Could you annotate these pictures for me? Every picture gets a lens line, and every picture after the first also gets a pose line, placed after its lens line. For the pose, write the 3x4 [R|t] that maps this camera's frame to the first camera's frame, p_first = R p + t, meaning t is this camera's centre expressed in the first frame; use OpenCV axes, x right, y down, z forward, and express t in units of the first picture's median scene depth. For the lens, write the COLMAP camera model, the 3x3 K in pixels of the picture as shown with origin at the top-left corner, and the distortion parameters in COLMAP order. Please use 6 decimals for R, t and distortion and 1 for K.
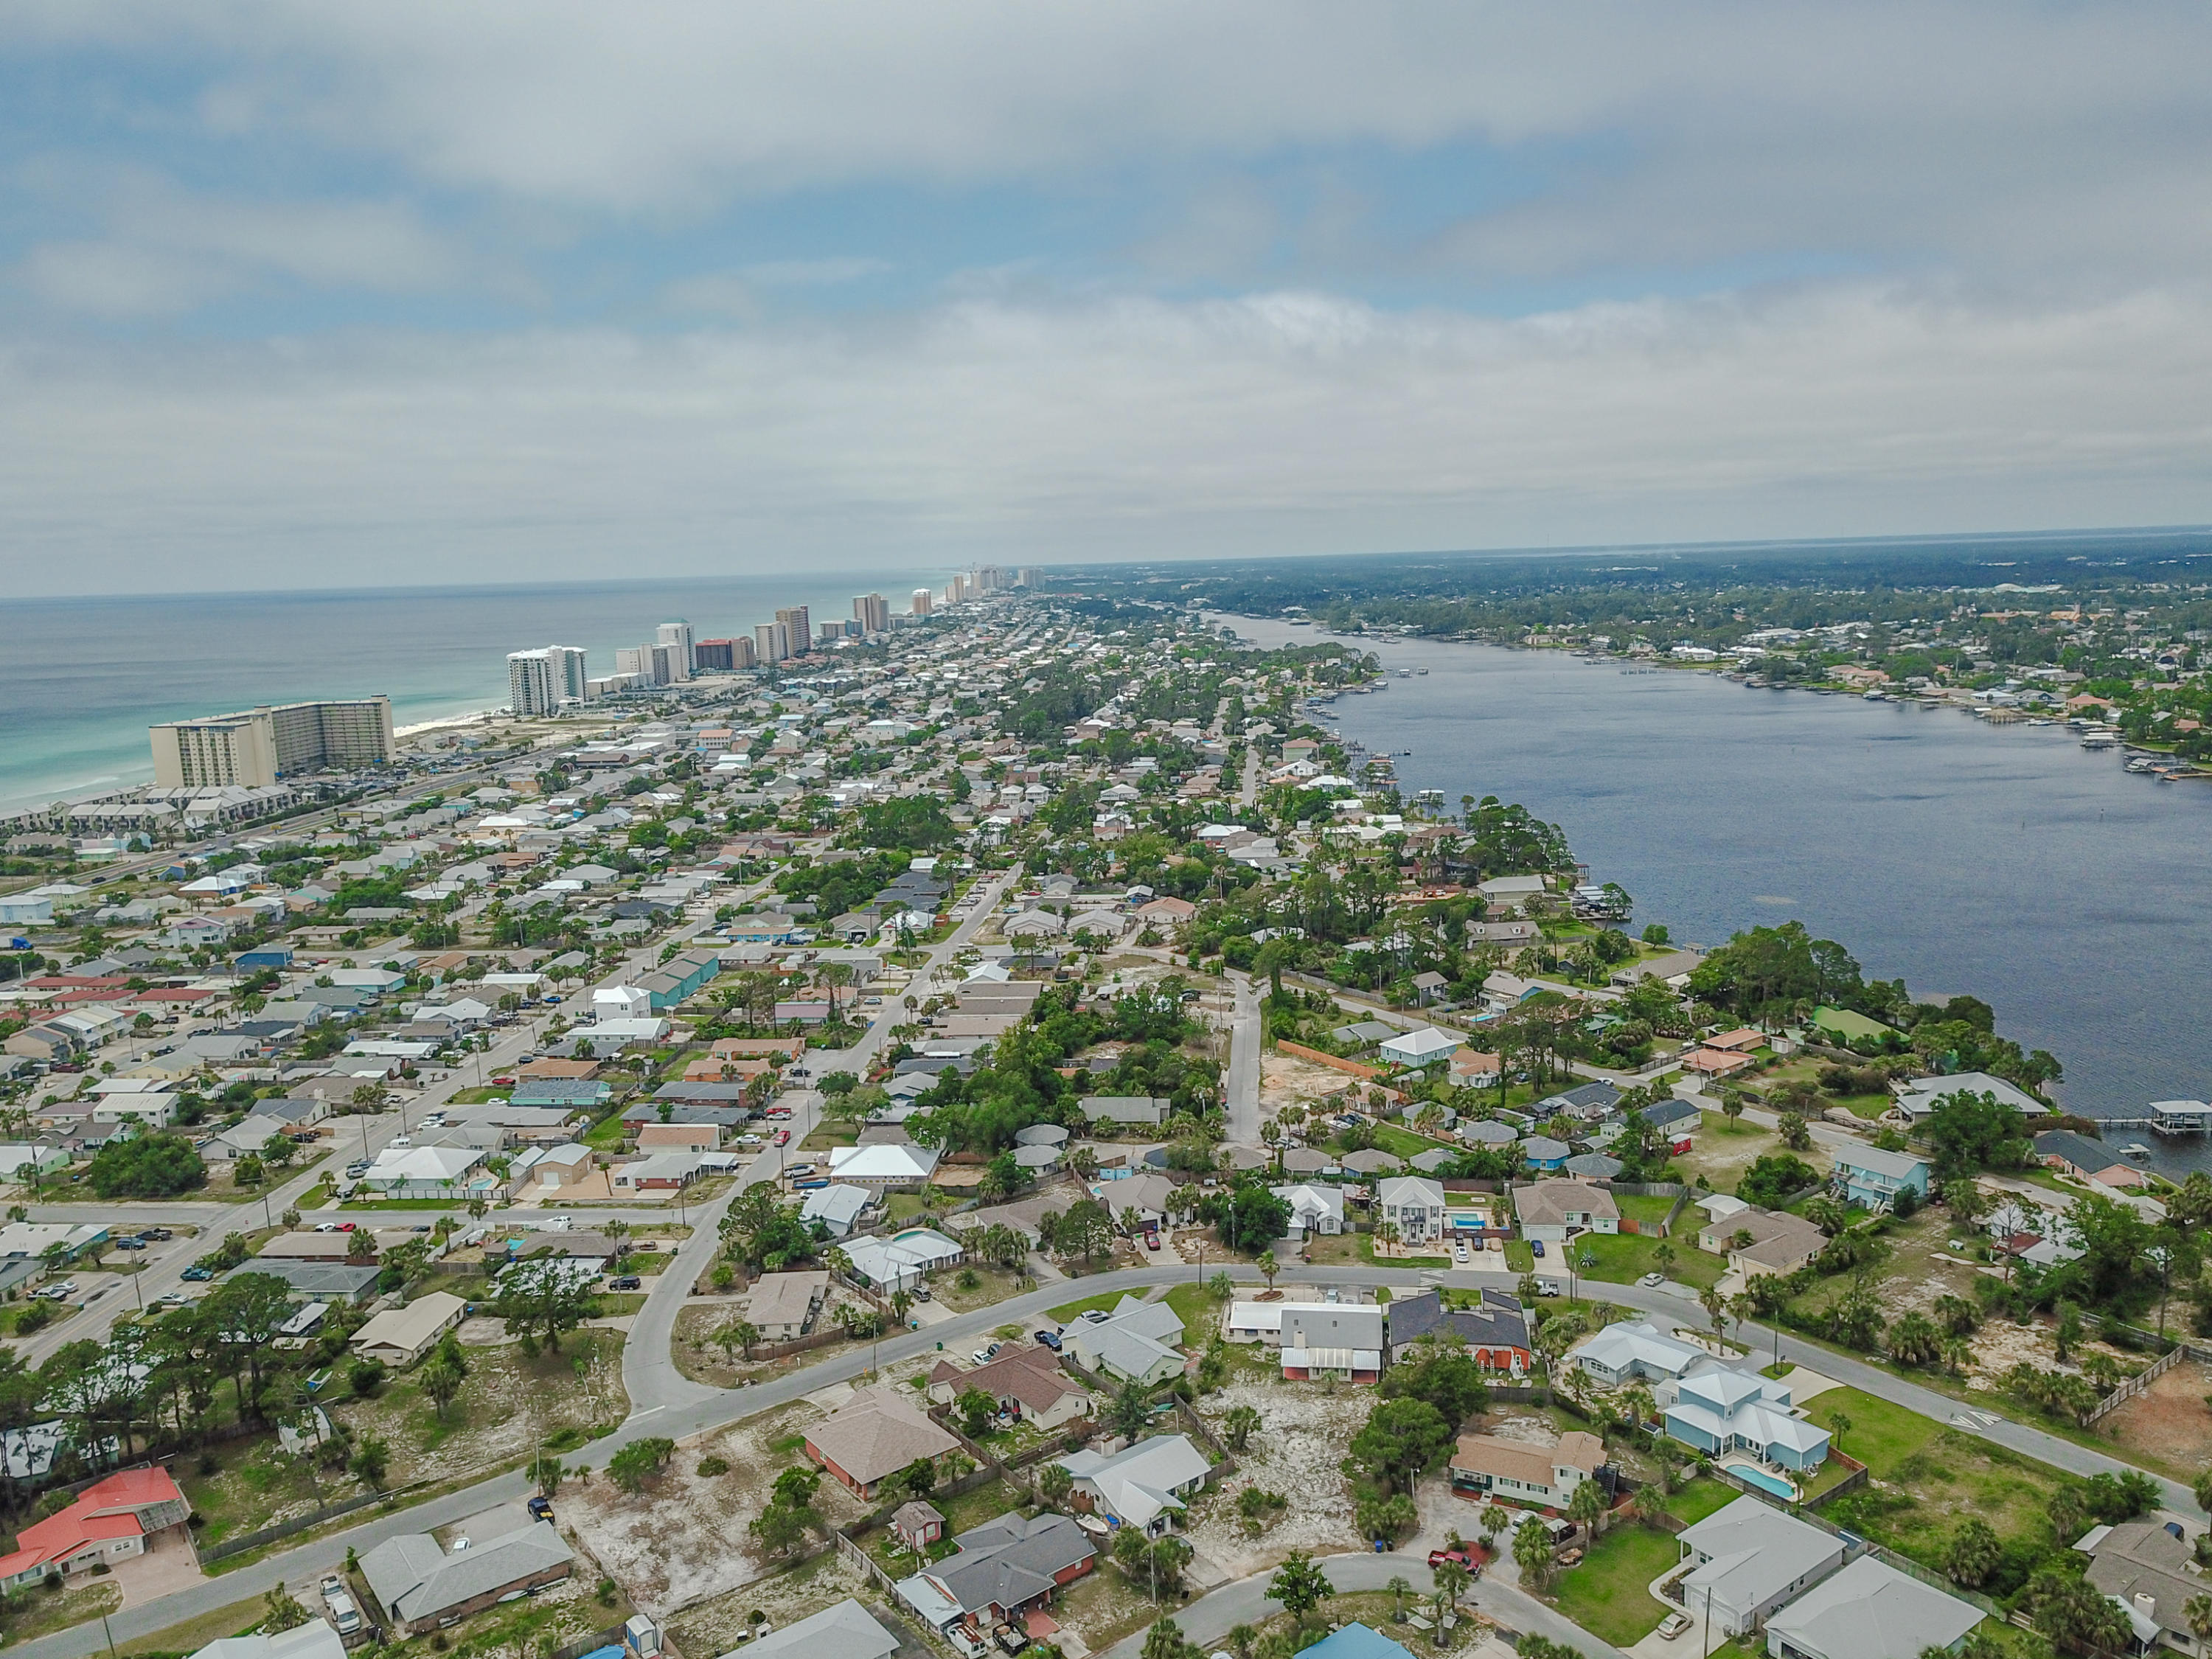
lens RADIAL K [[1693.7, 0, 1106.0], [0, 1693.7, 829.5], [0, 0, 1]] dist [0.025701, 0.003379]
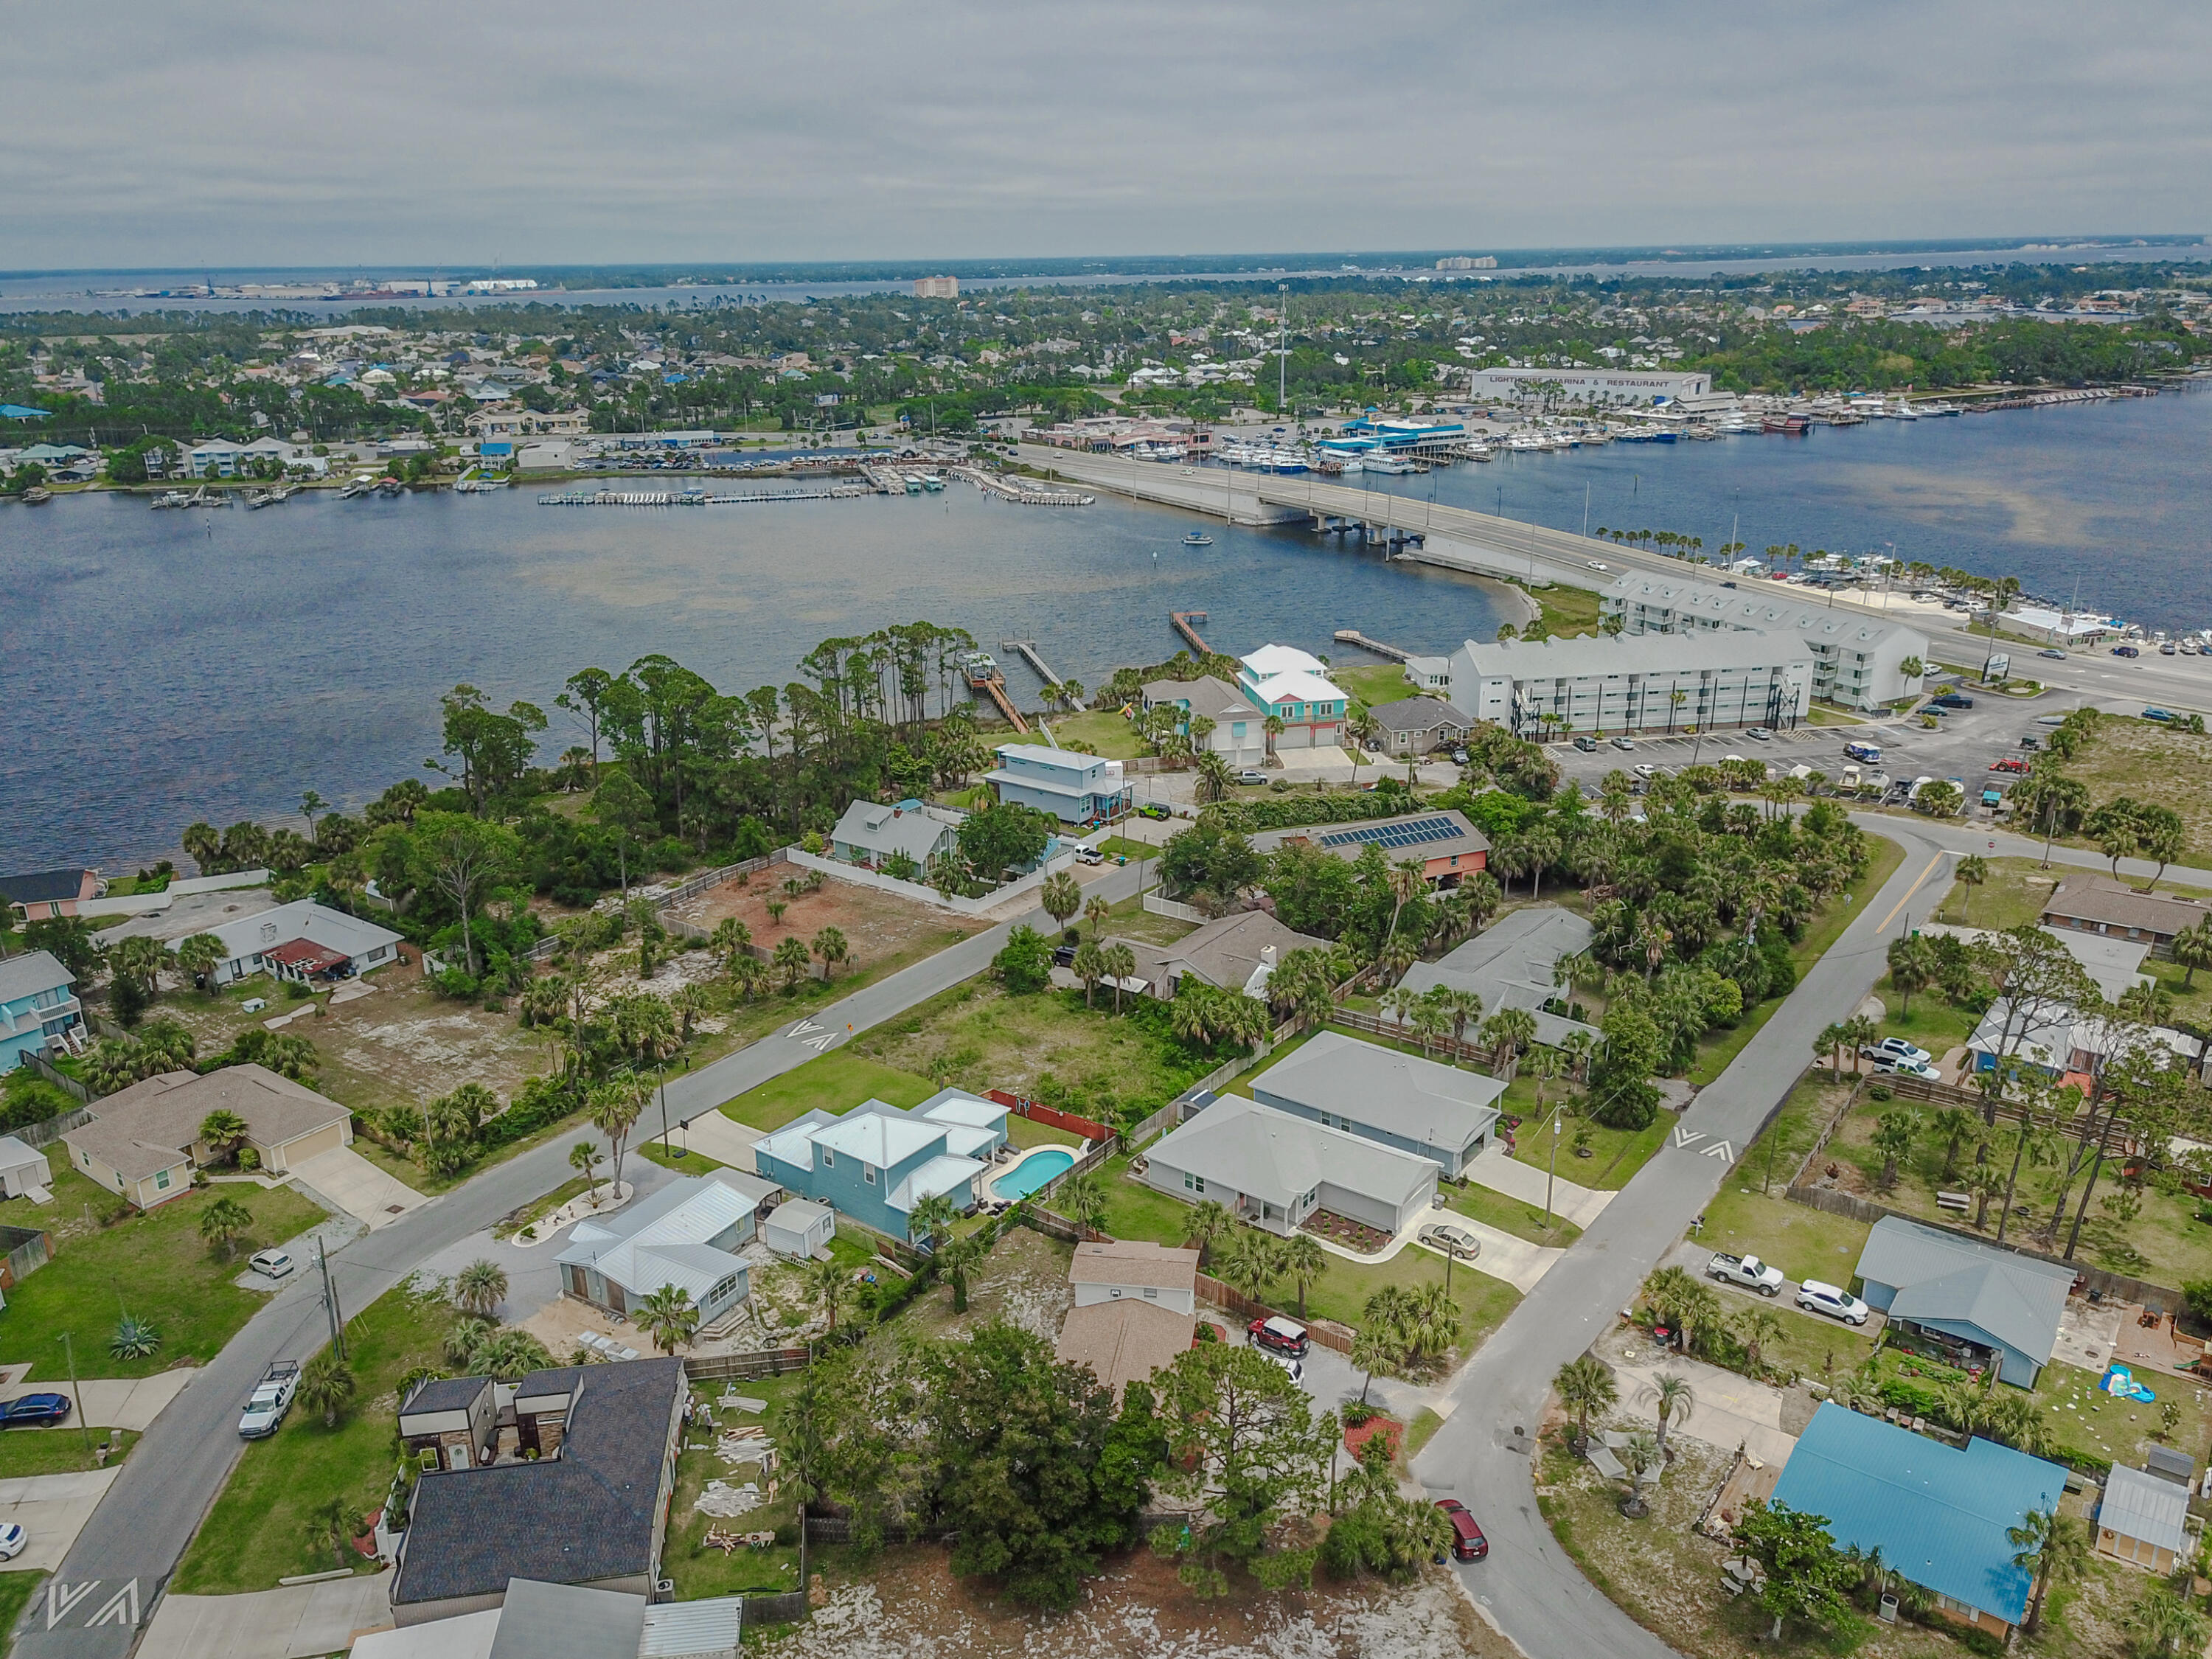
lens RADIAL K [[1637.3, 0, 1106.7], [0, 1637.3, 910.7], [0, 0, 1]] dist [0.013684, -0.002748]
pose [[-0.276297, -0.321547, 0.905686, -0.125084], [0.184577, 0.907074, 0.378349, 0.036099], [-0.943182, 0.271705, -0.191272, 0.766468]]
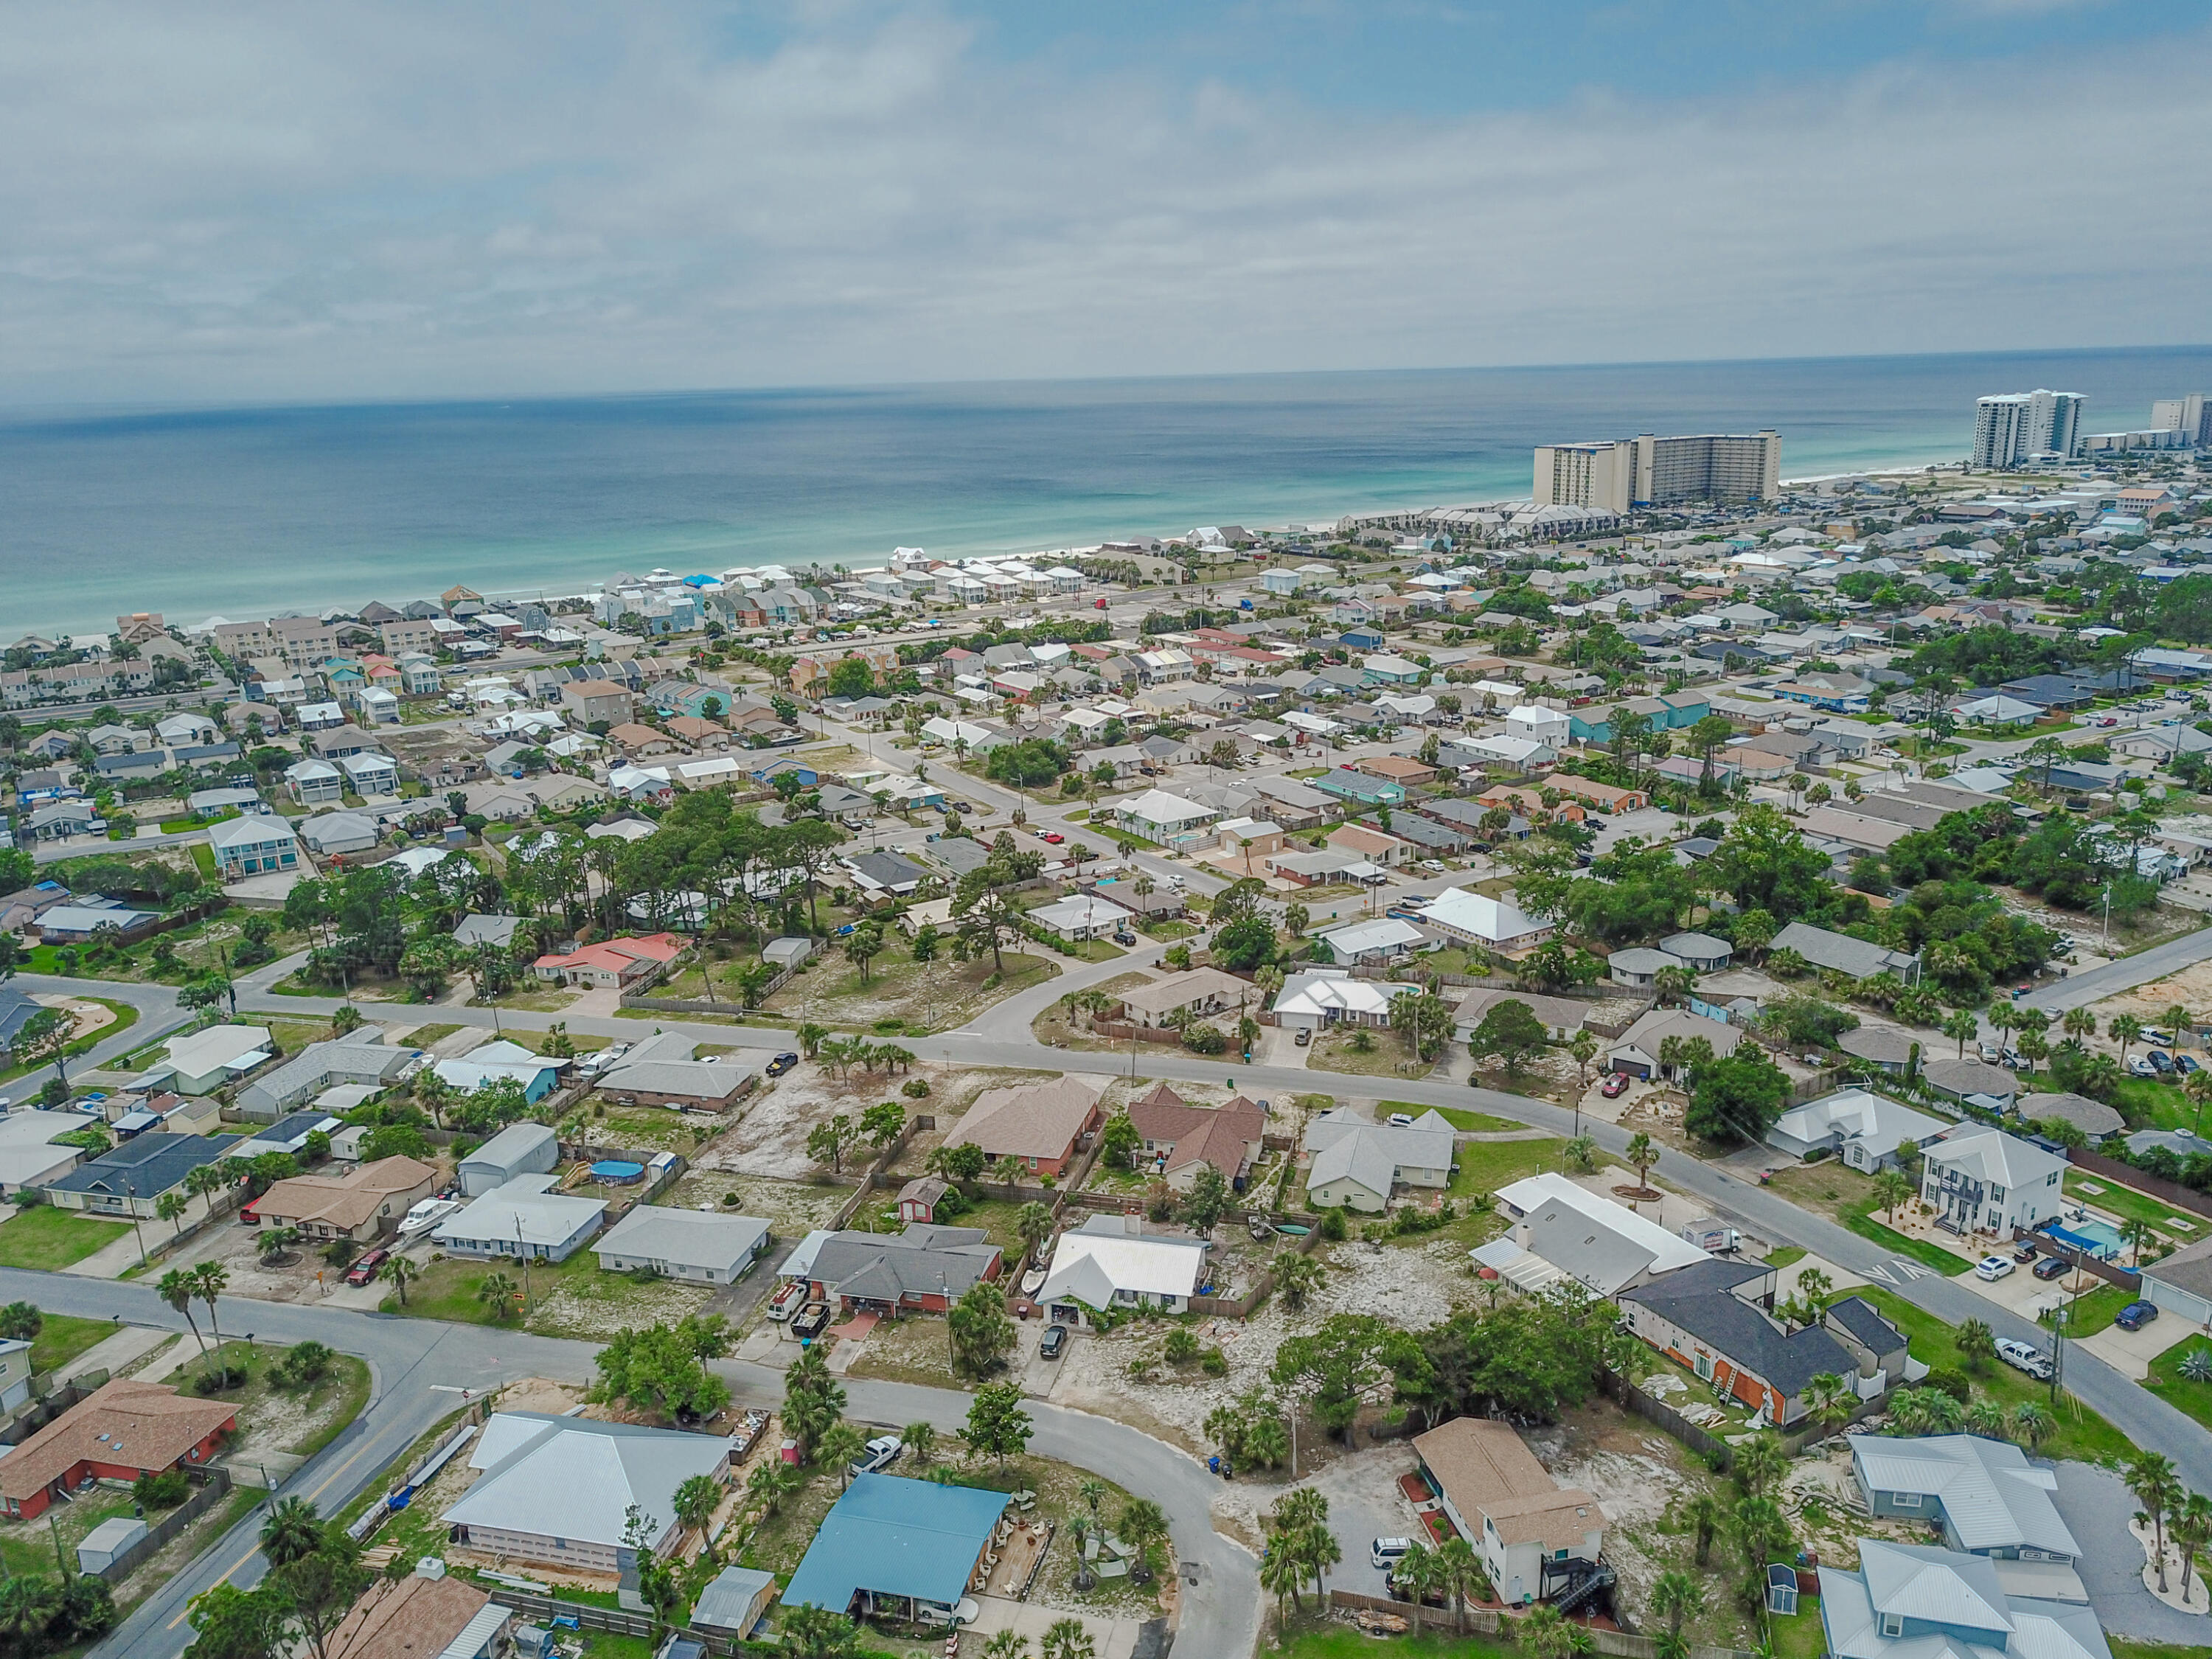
lens RADIAL K [[1685.0, 0, 1110.2], [0, 1685.0, 836.4], [0, 0, 1]] dist [0.032580, -0.009973]
pose [[0.614656, 0.224807, -0.756082, 0.420015], [-0.119078, 0.973987, 0.192793, 0.017313], [0.779755, -0.028469, 0.625437, 0.353410]]
